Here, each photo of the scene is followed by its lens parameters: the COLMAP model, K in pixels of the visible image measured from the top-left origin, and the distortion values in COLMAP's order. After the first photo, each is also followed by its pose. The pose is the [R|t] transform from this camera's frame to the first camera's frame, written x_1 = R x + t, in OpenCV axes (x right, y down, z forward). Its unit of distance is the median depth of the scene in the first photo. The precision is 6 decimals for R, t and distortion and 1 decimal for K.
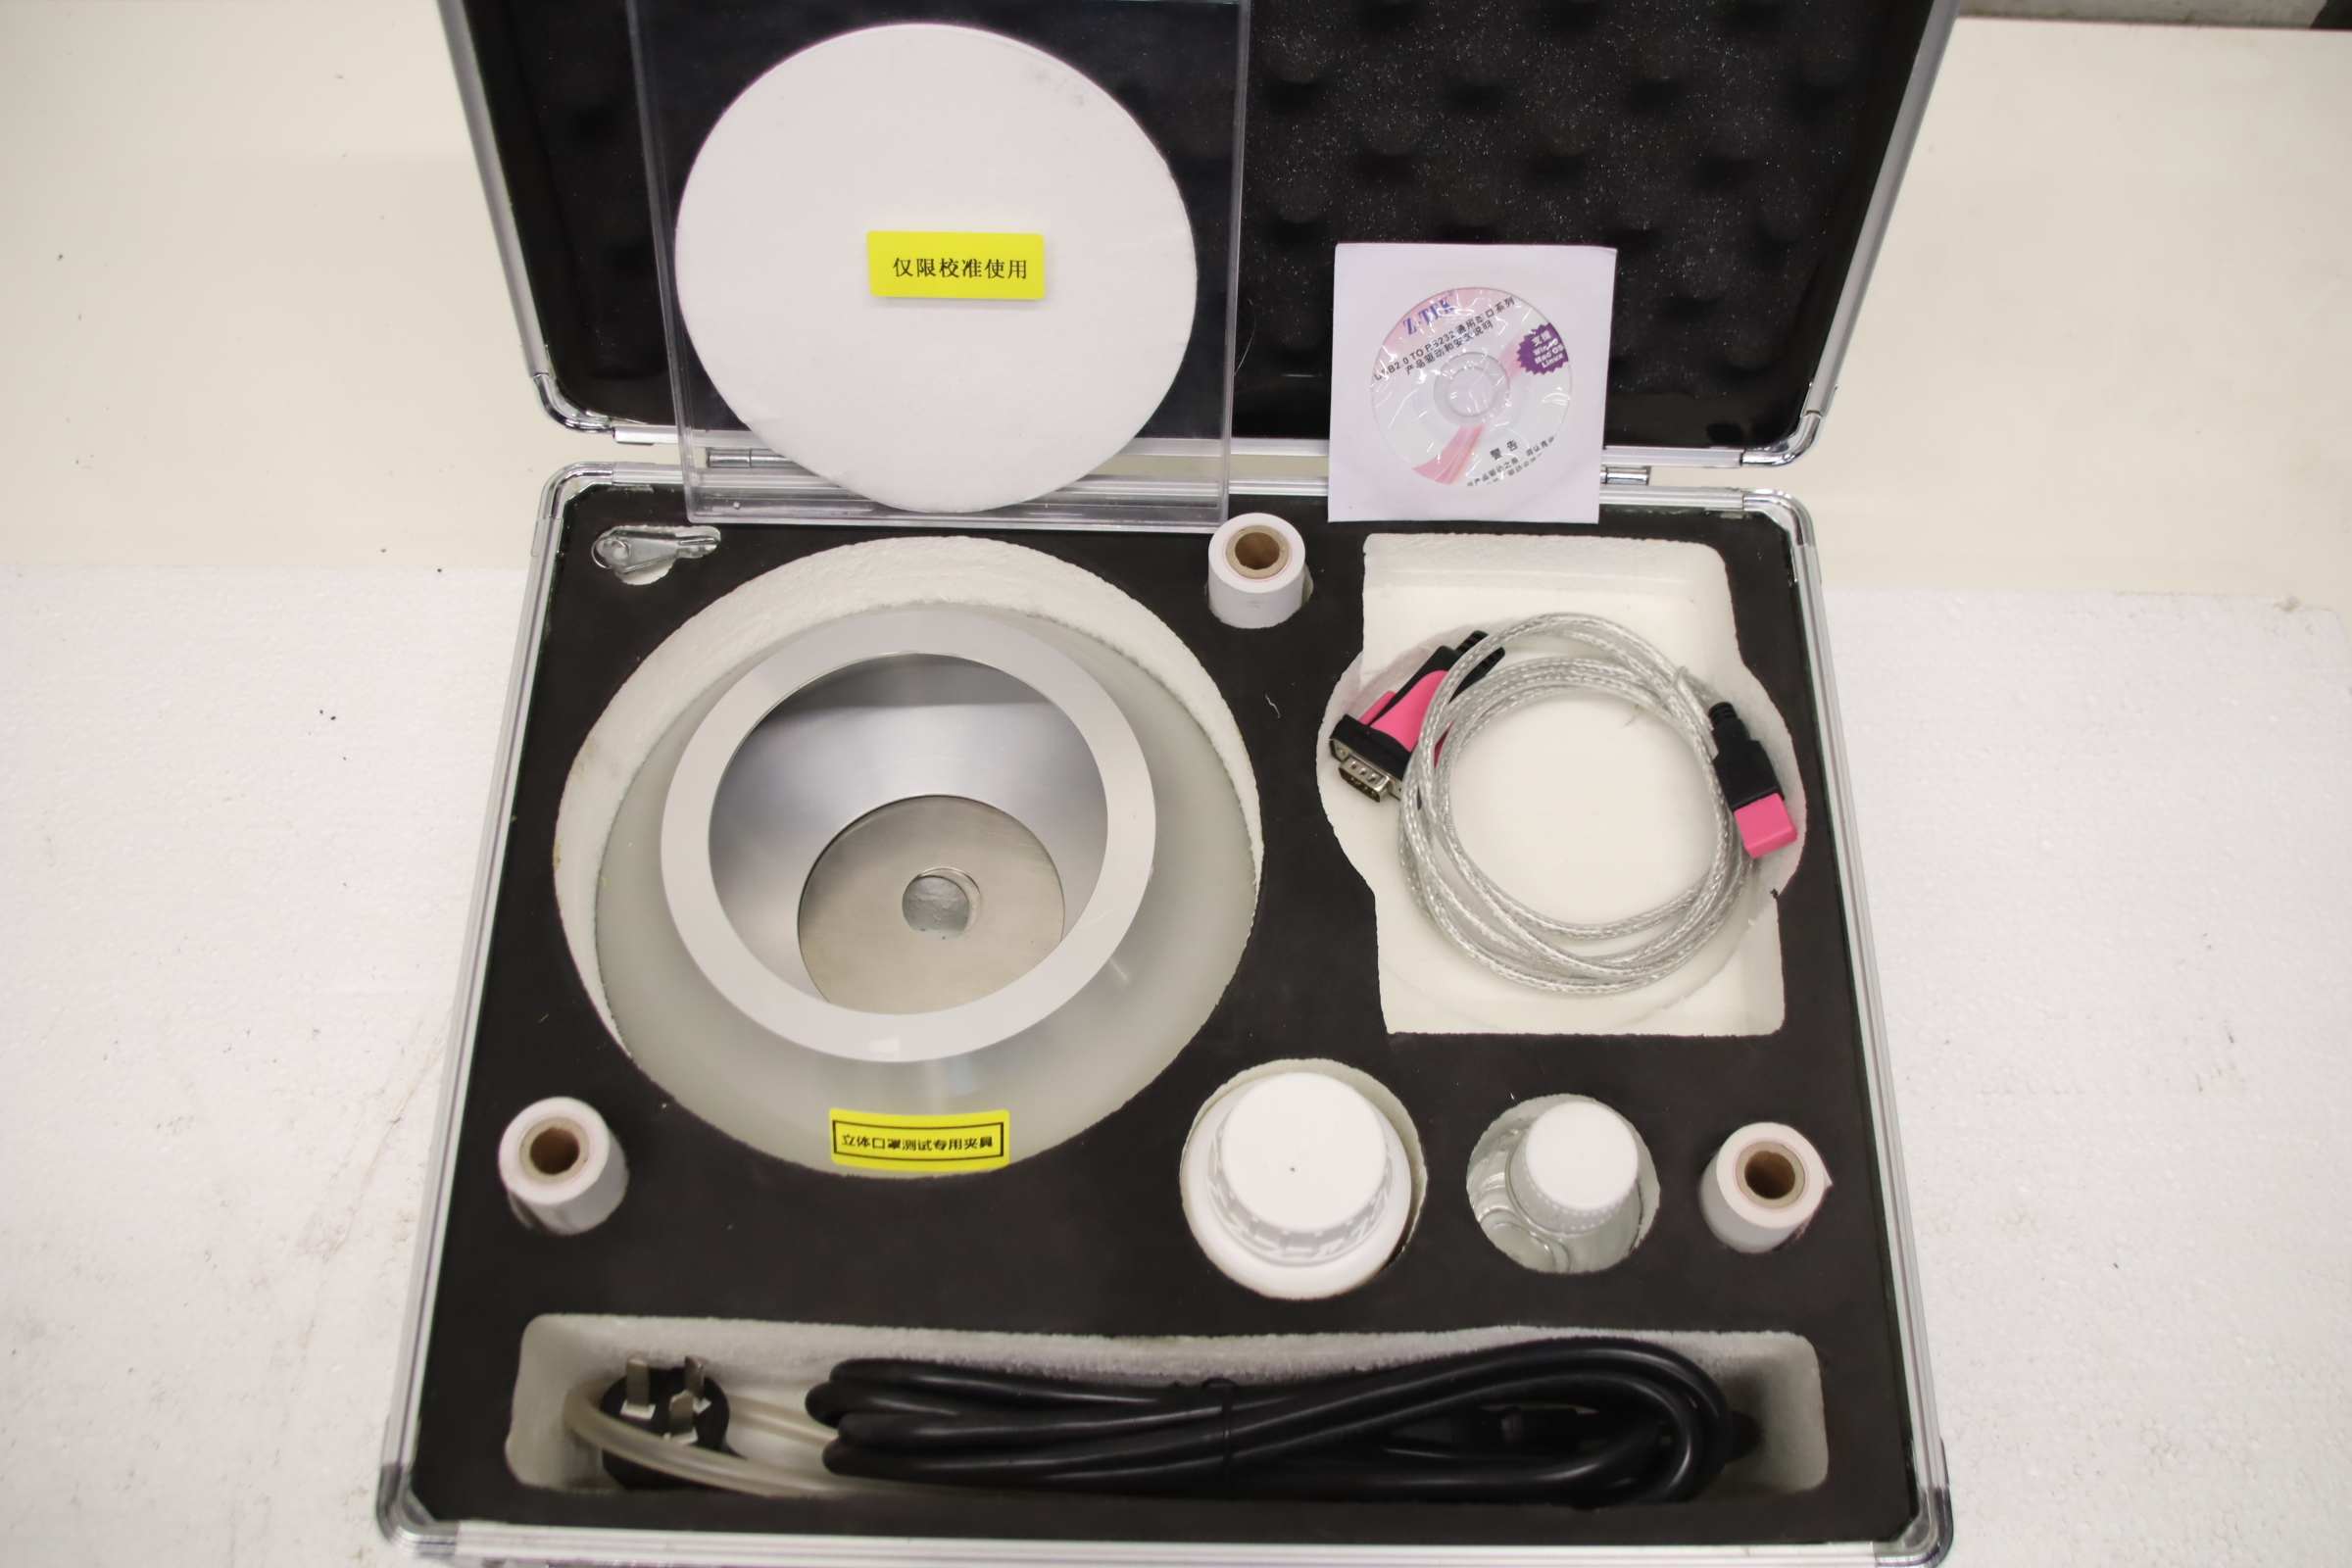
lens RADIAL K [[2118.2, 0, 1176.0], [0, 2118.2, 784.0], [0, 0, 1]] dist [-0.144195, 0.139797]
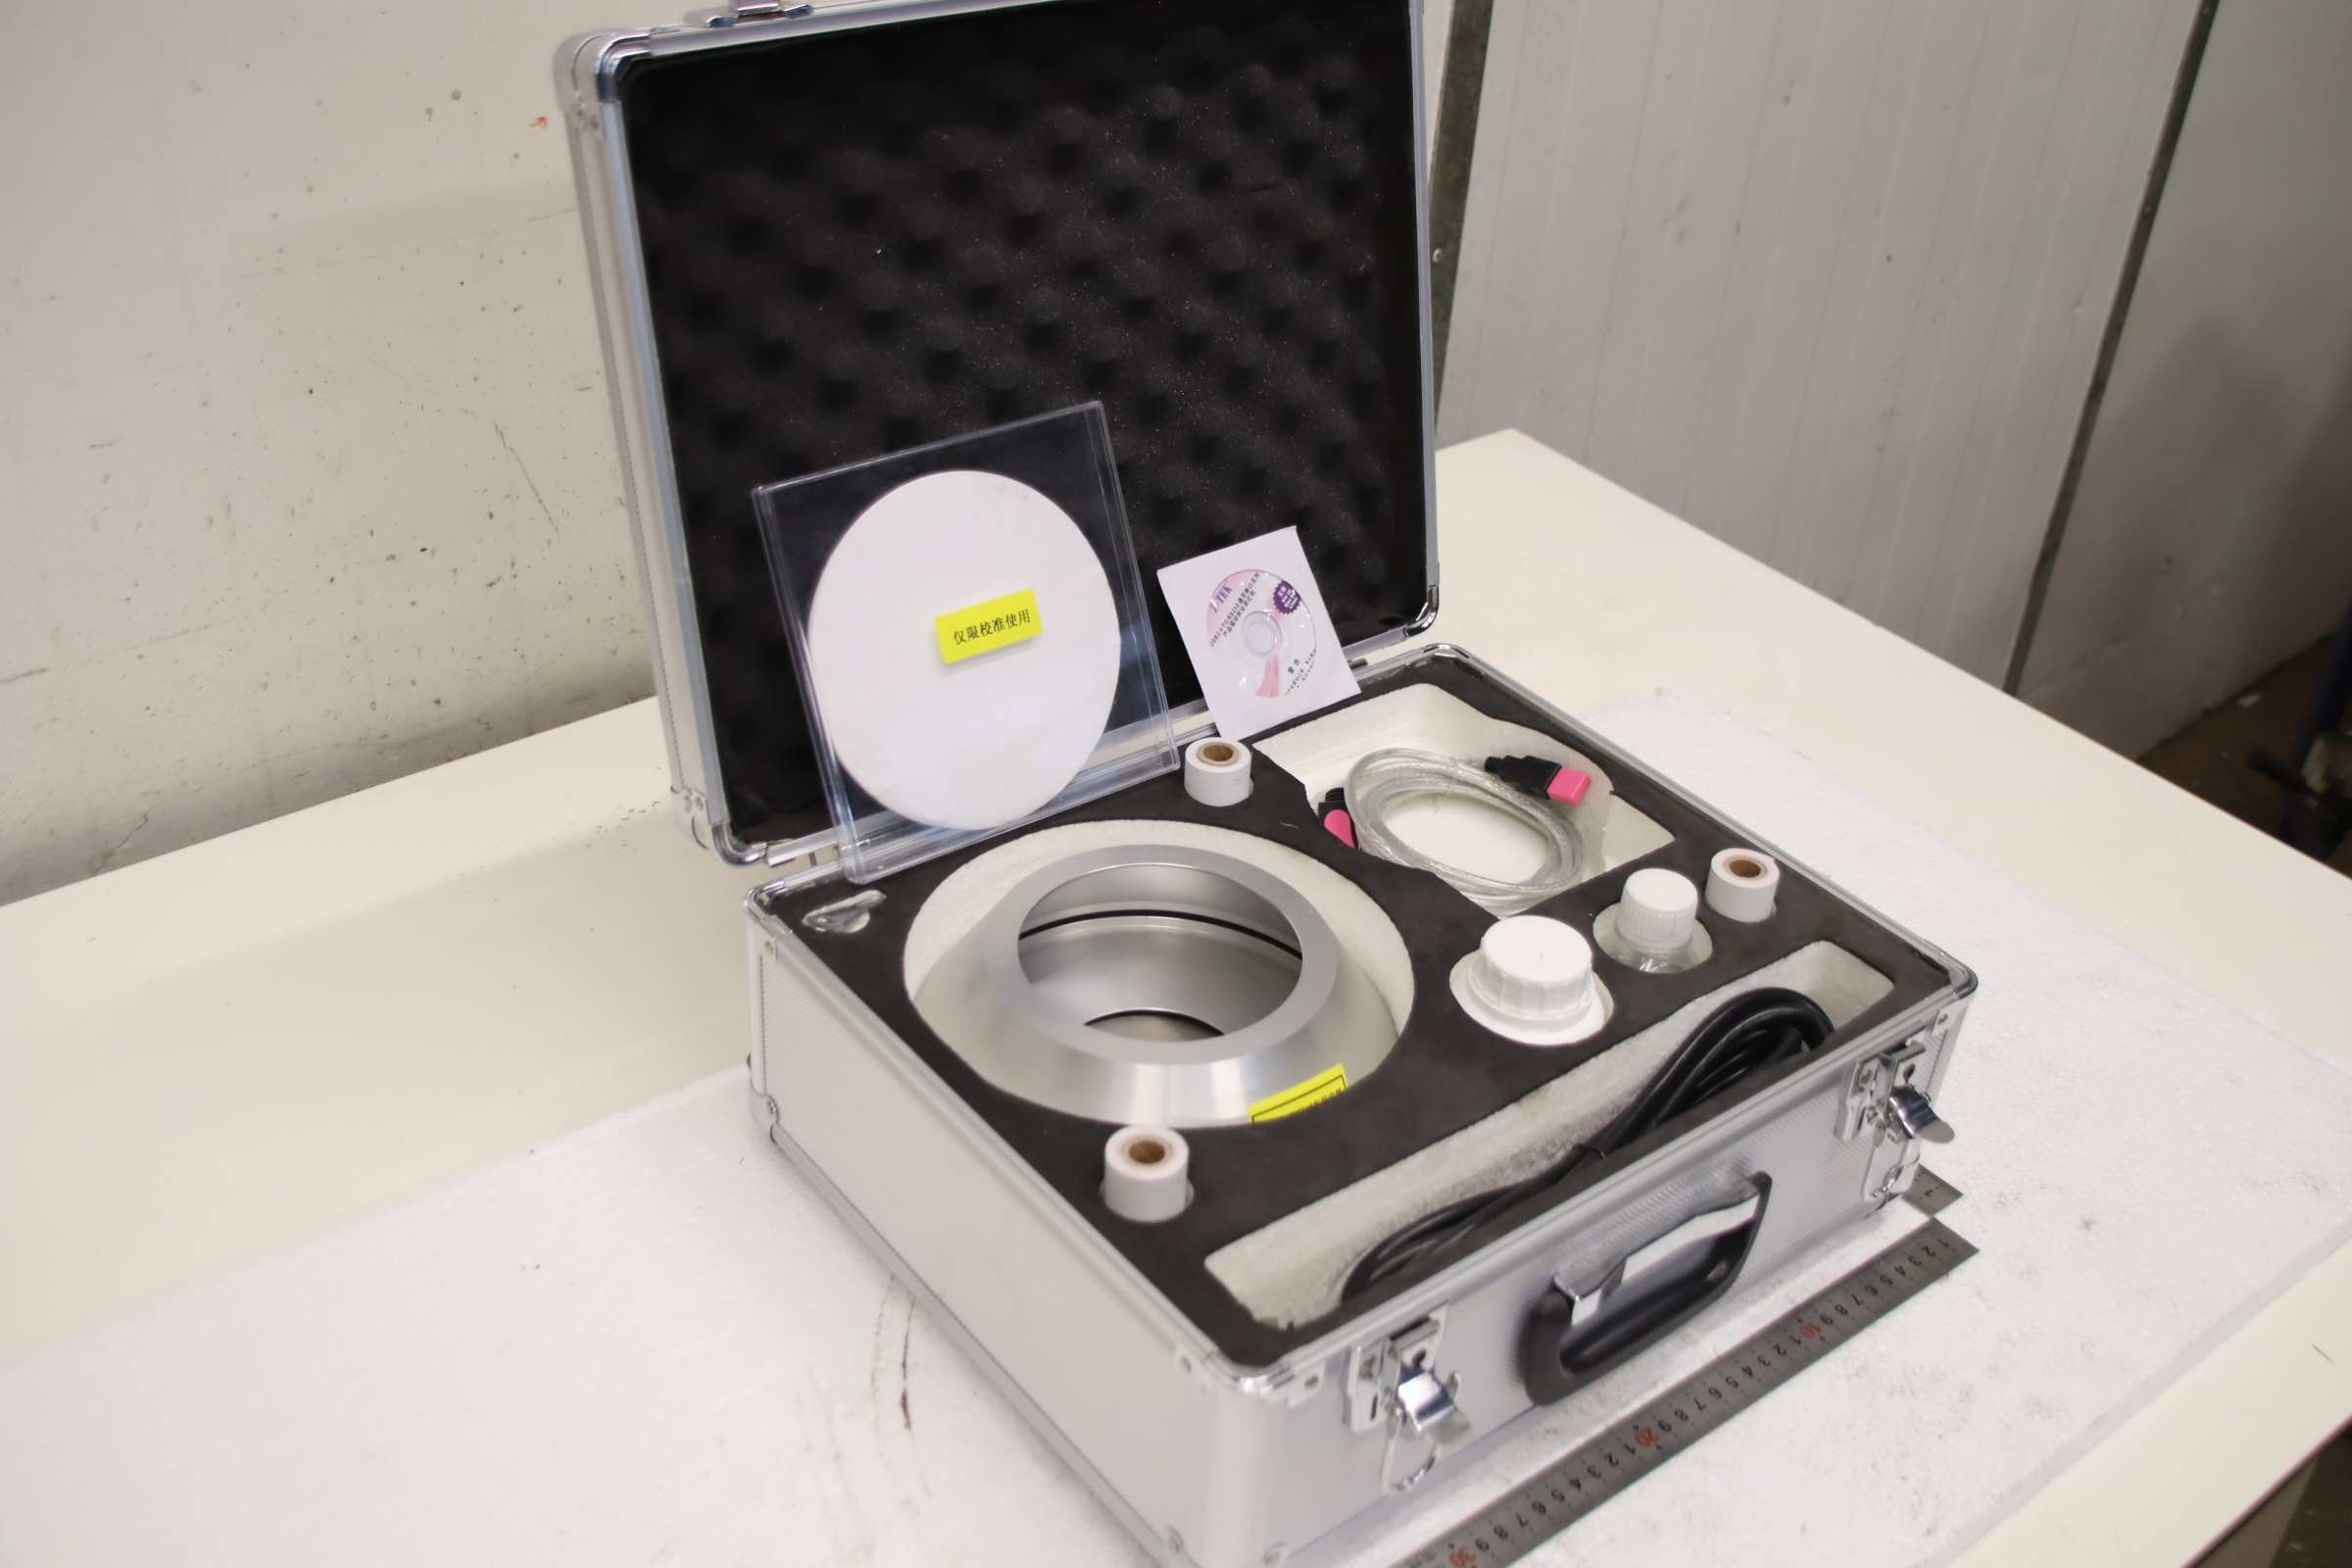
lens RADIAL K [[2405.8, 0, 1176.0], [0, 2405.8, 784.0], [0, 0, 1]] dist [-0.067566, 0.016960]
pose [[0.781453, -0.317363, 0.537226, -0.887474], [0.532302, 0.788300, -0.308607, 0.406527], [-0.325554, 0.527128, 0.784952, -0.295494]]
